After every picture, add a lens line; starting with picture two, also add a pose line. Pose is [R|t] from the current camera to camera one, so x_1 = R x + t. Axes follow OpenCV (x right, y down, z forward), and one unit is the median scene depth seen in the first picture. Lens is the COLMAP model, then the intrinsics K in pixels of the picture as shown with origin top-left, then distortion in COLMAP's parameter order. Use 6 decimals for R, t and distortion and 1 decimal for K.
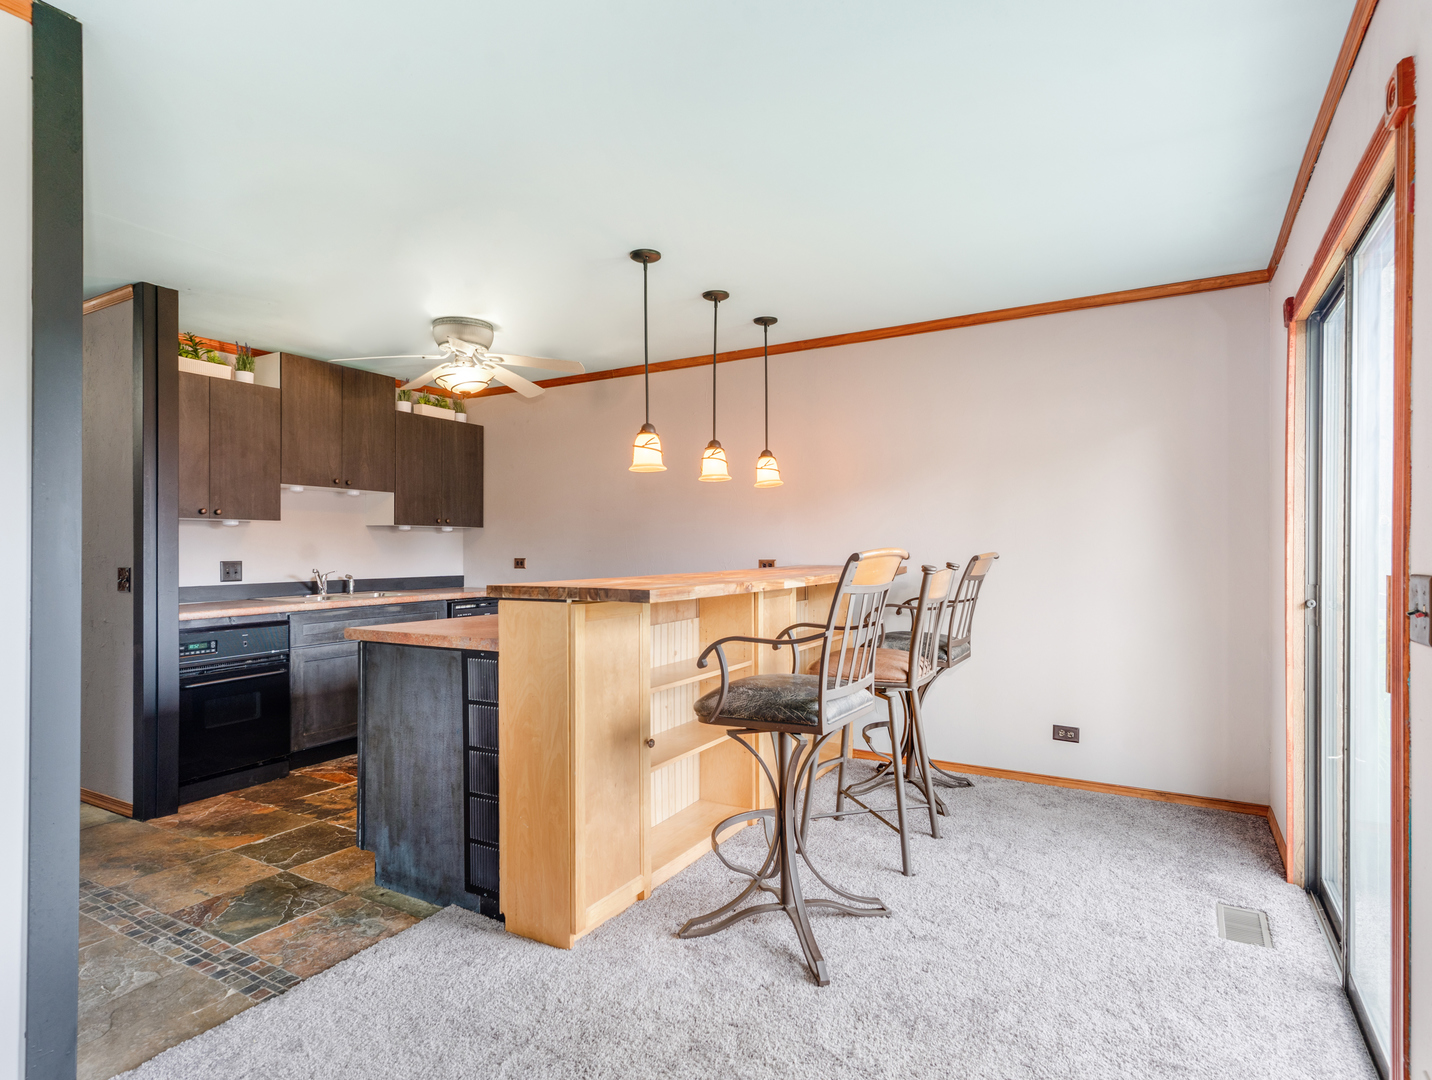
lens RADIAL K [[767.7, 0, 716.0], [0, 767.7, 540.0], [0, 0, 1]] dist [0.004966, 0.000246]
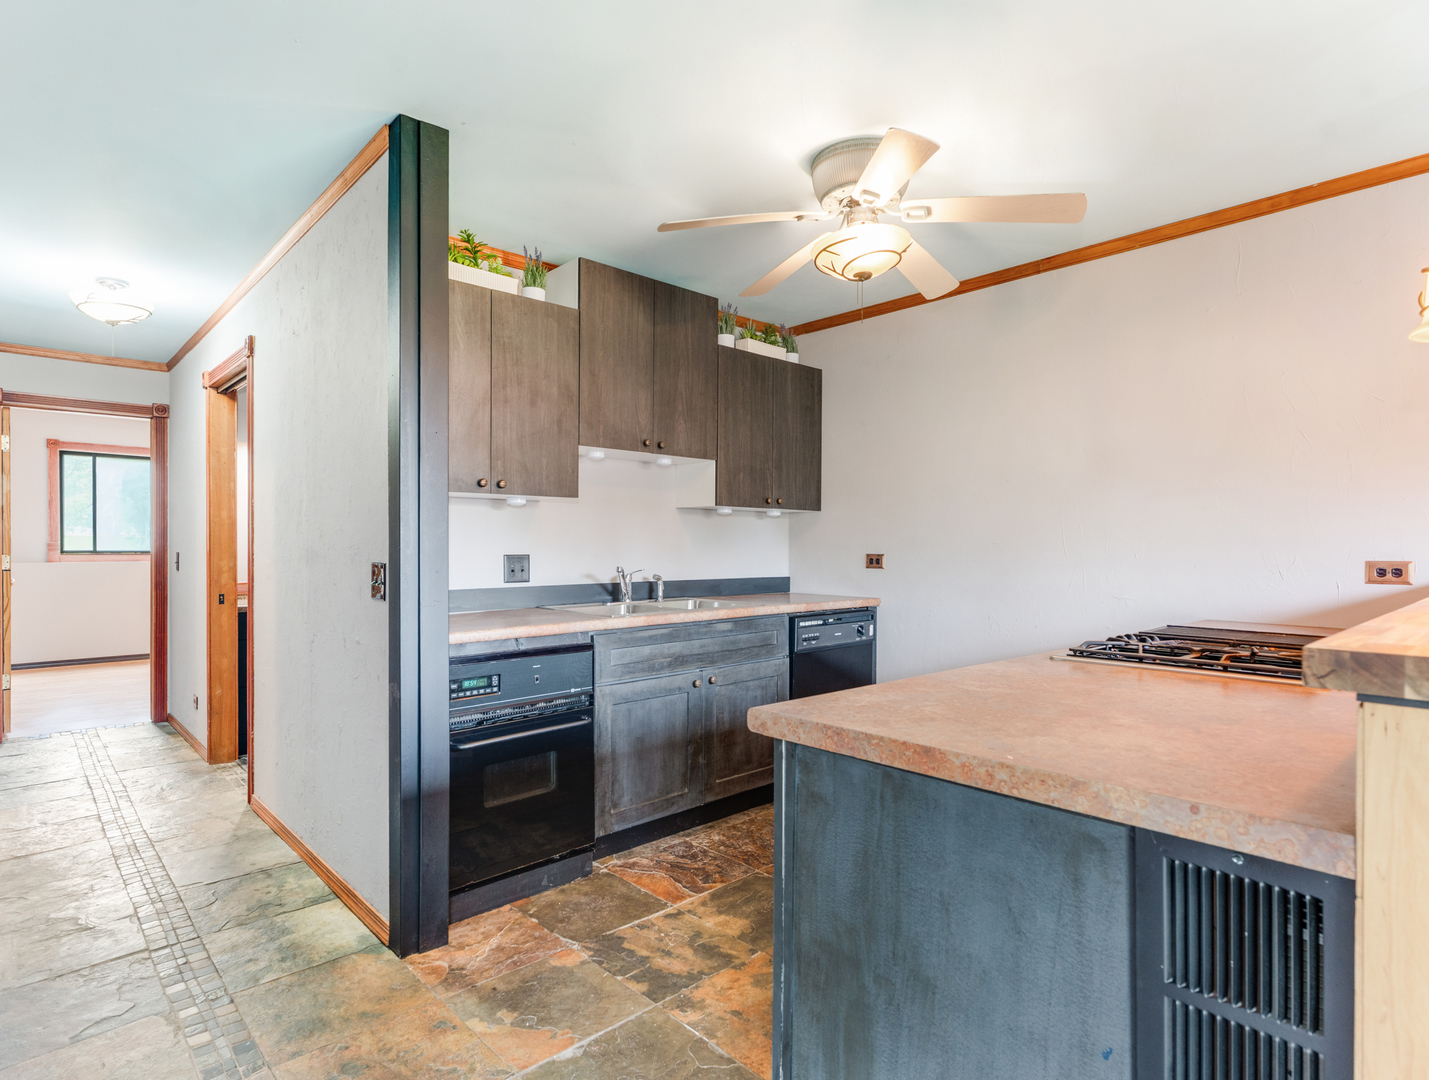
lens RADIAL K [[770.3, 0, 714.5], [0, 770.3, 540.0], [0, 0, 1]] dist [-0.003041, -0.000415]
pose [[0.954854, 0.004235, -0.297046, -0.246276], [-0.002634, 0.999980, 0.005790, 0.009535], [0.297065, -0.004746, 0.954846, 0.377043]]
